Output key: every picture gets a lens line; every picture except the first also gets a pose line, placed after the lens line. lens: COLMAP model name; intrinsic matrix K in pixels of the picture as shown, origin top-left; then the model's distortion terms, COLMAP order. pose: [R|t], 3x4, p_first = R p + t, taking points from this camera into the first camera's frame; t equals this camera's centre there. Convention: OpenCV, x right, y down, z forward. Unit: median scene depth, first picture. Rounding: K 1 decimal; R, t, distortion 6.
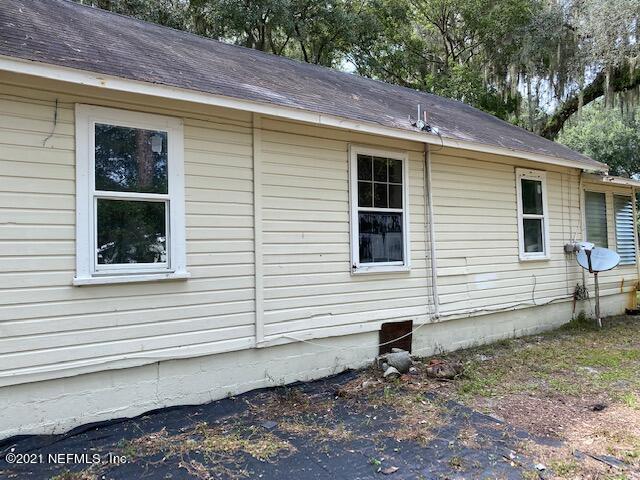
lens RADIAL K [[484.4, 0, 320.0], [0, 484.4, 240.0], [0, 0, 1]] dist [0.007401, 0.000066]
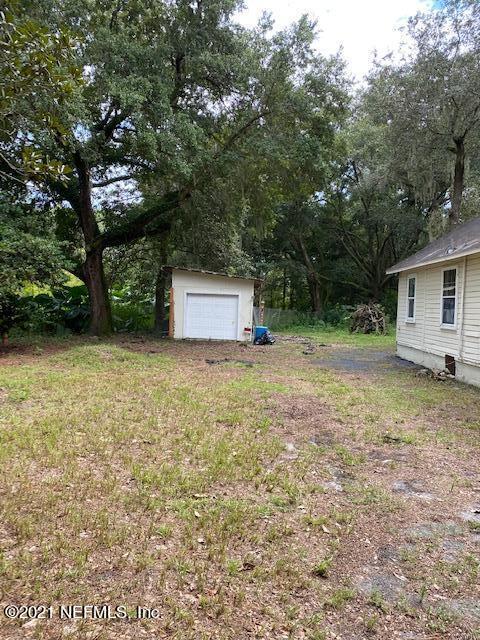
lens RADIAL K [[484.4, 0, 240.0], [0, 484.4, 320.0], [0, 0, 1]] dist [0.007401, 0.000066]
pose [[-0.617798, 0.003196, -0.786331, 2.240234], [-0.035493, 0.998859, 0.031946, -0.002250], [0.785536, 0.047646, -0.616979, 1.583672]]
